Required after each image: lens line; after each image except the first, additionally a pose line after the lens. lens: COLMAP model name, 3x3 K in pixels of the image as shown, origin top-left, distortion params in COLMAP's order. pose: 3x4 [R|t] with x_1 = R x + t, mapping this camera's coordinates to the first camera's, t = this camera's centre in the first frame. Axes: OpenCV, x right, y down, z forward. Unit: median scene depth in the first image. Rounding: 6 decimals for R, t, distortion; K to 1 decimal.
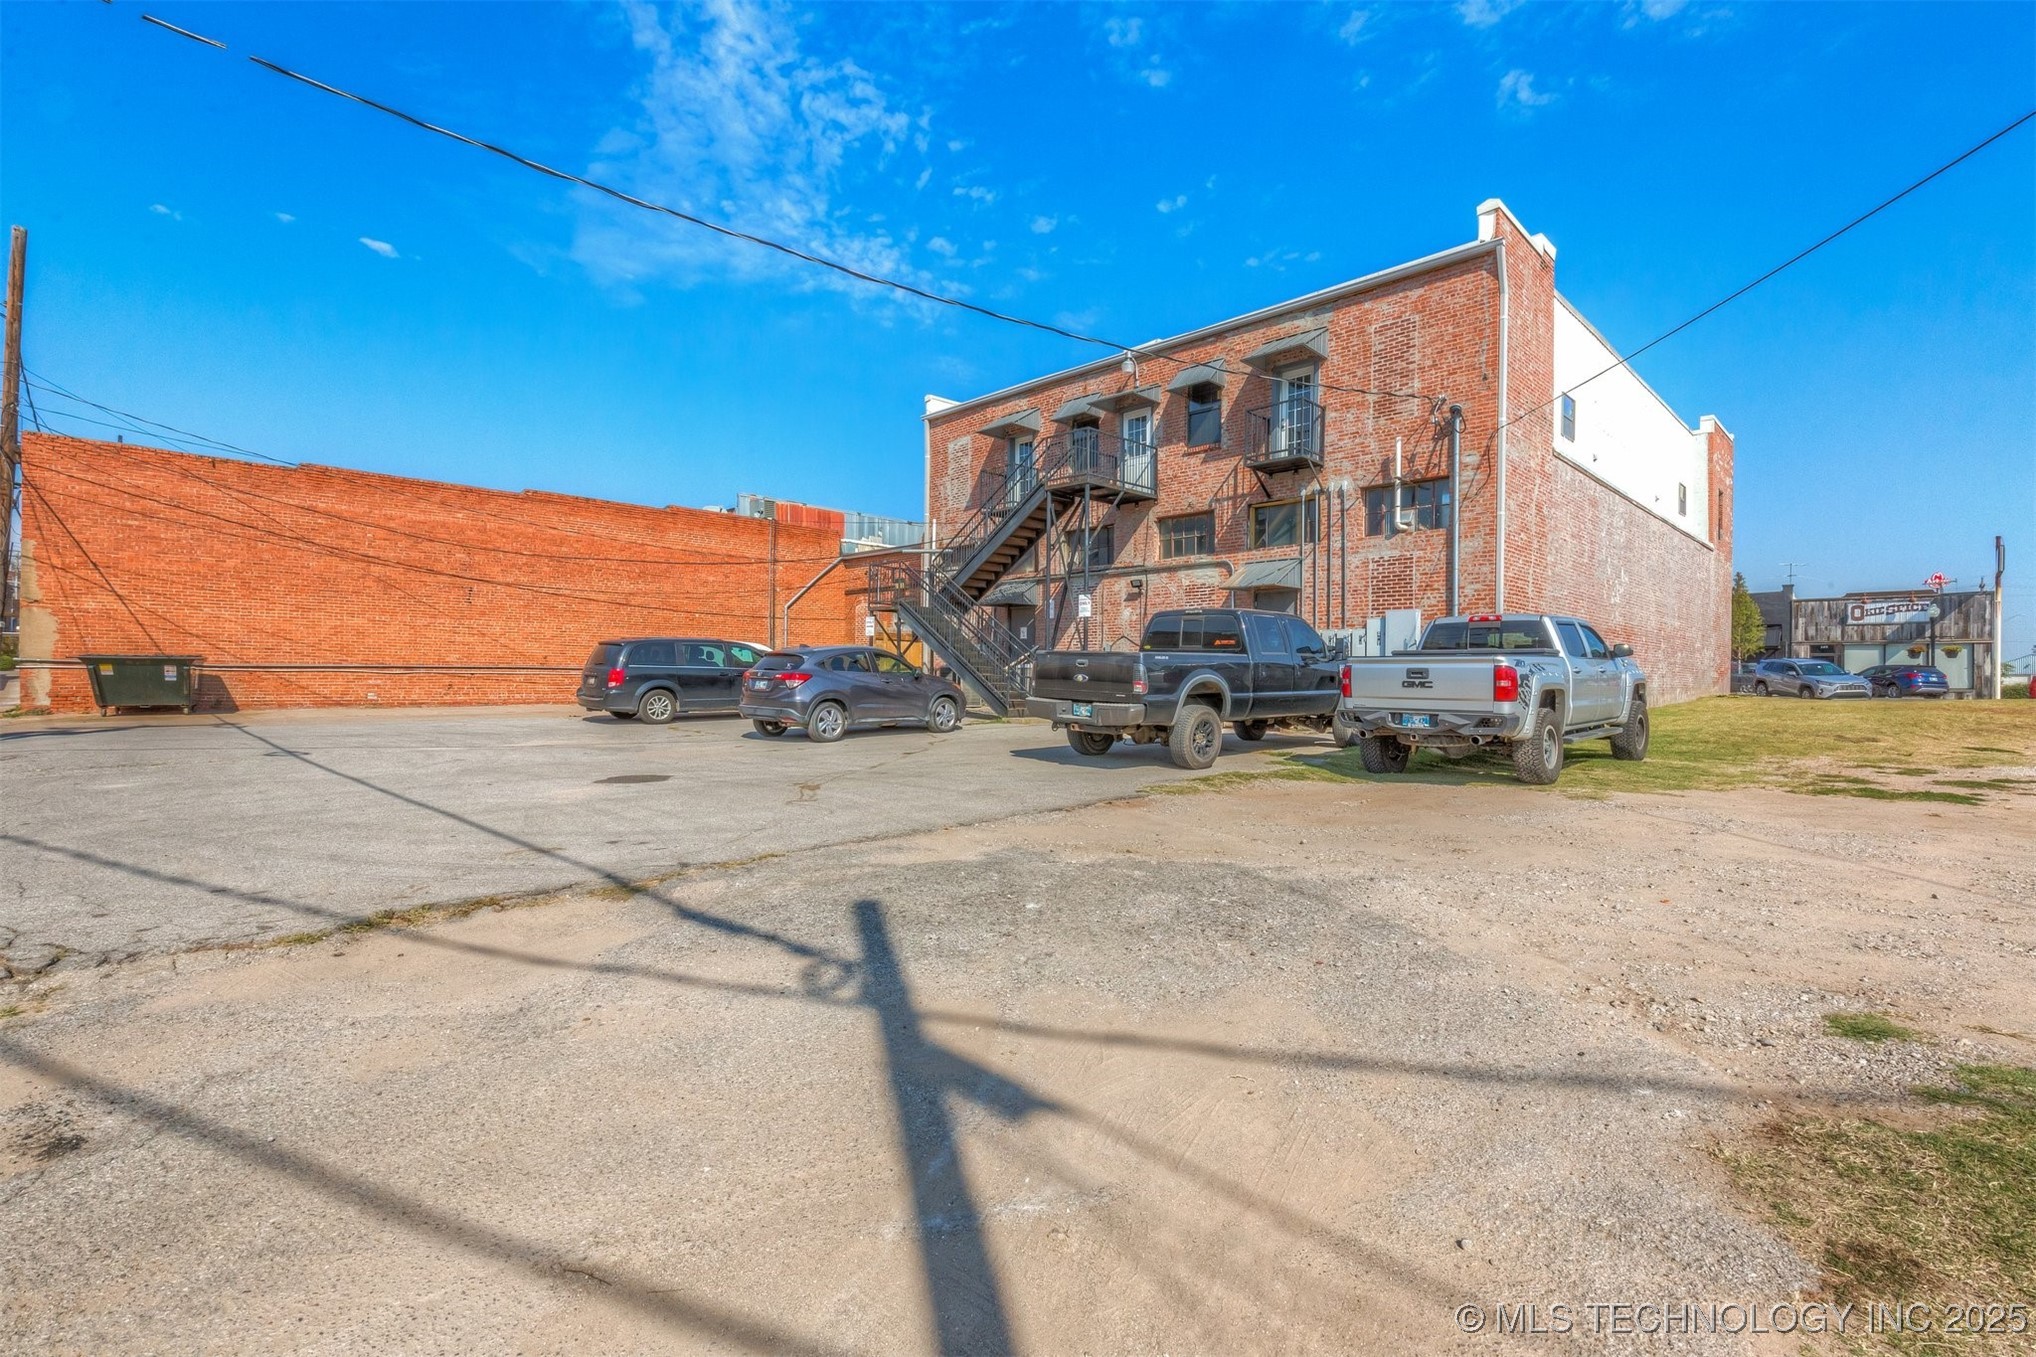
lens RADIAL K [[917.4, 0, 1022.1], [0, 917.4, 679.8], [0, 0, 1]] dist [0.001851, -0.000429]
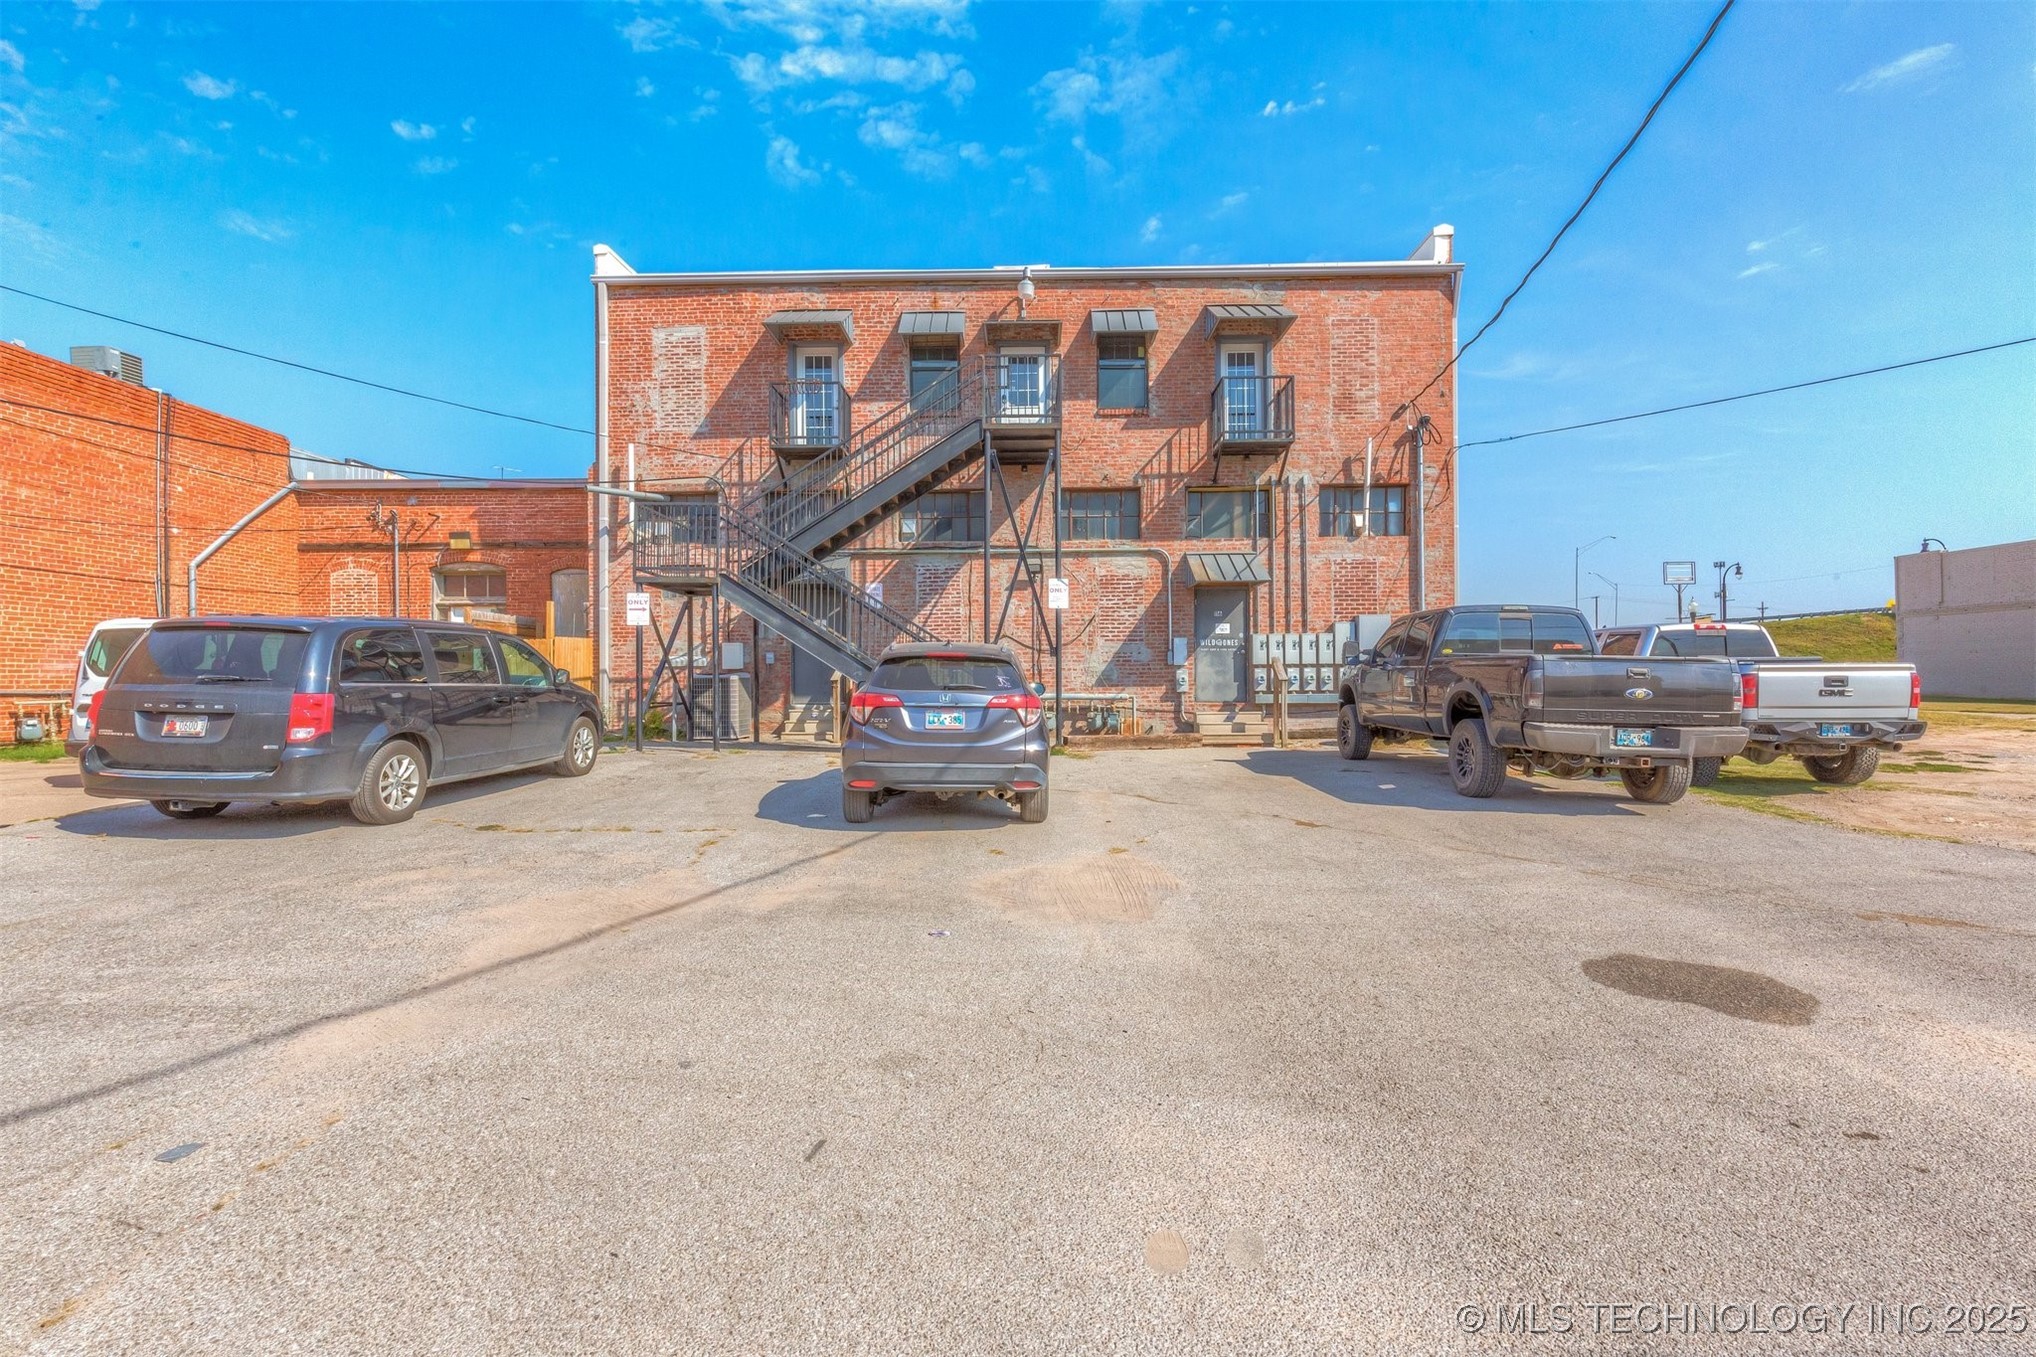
lens RADIAL K [[896.4, 0, 1023.8], [0, 896.4, 675.6], [0, 0, 1]] dist [0.001139, -0.000380]
pose [[0.719093, -0.007995, 0.694868, -0.438768], [0.014492, 0.999889, -0.003492, -0.011730], [-0.694763, 0.012581, 0.719129, 0.486409]]
